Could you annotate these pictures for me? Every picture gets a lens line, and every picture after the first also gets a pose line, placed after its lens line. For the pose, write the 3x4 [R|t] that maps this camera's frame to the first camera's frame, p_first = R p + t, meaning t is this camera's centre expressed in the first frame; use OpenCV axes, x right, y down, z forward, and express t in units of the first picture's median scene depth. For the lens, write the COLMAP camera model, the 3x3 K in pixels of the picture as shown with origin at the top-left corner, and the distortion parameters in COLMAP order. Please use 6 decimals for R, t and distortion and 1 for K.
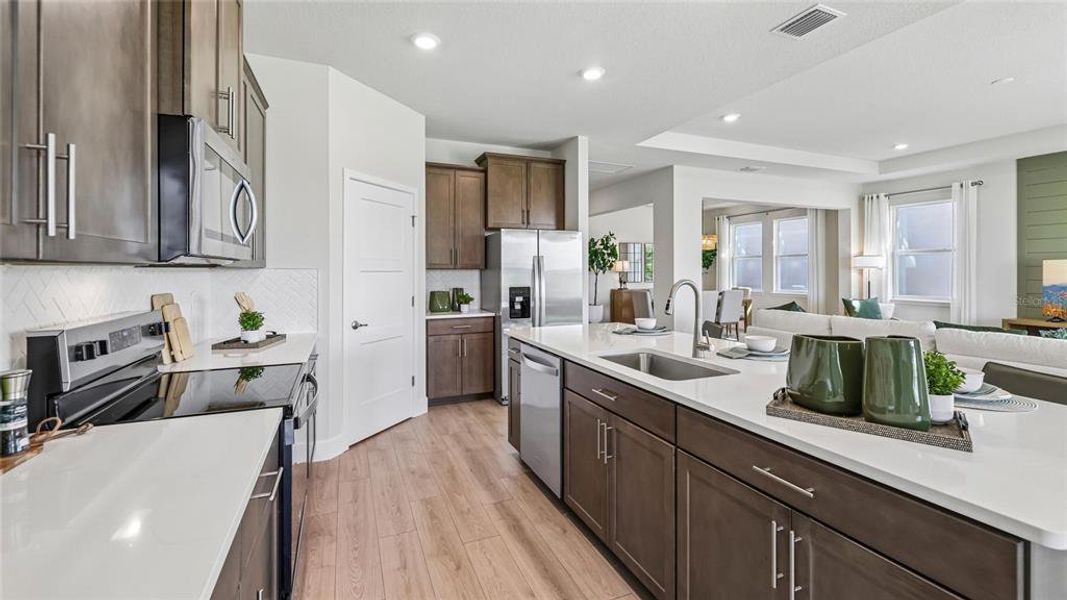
lens RADIAL K [[450.6, 0, 536.3], [0, 450.6, 267.5], [0, 0, 1]] dist [0.000033, -0.000379]
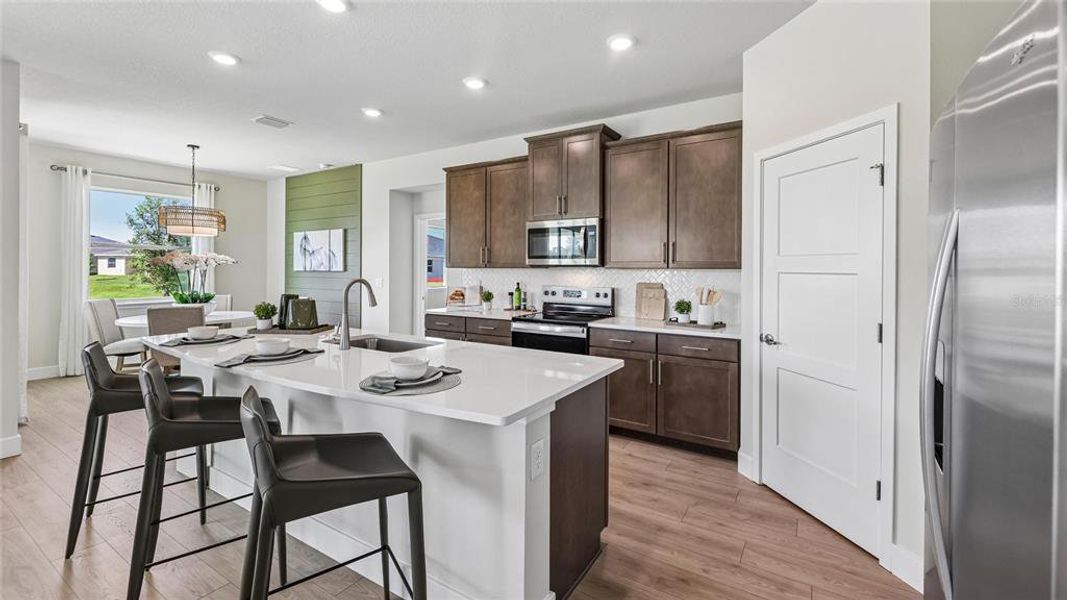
lens RADIAL K [[435.9, 0, 537.2], [0, 435.9, 272.7], [0, 0, 1]] dist [0.001239, -0.001707]
pose [[-0.814540, -0.001773, -0.580105, 0.293921], [-0.003706, 0.999991, 0.002148, 0.006679], [0.580096, 0.003900, -0.814539, 1.062974]]
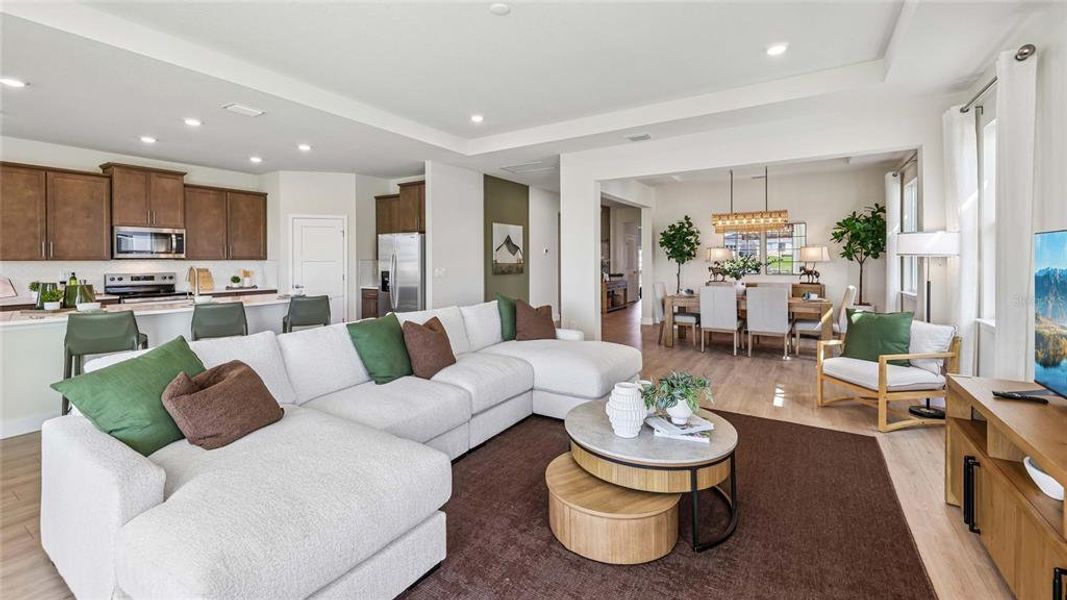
lens RADIAL K [[435.9, 0, 533.6], [0, 435.9, 265.4], [0, 0, 1]] dist [0.001239, -0.001707]
pose [[0.580359, 0.008380, -0.814318, 1.473385], [0.008731, 0.999826, 0.016512, 0.002899], [0.814314, -0.016692, 0.580185, 0.542144]]
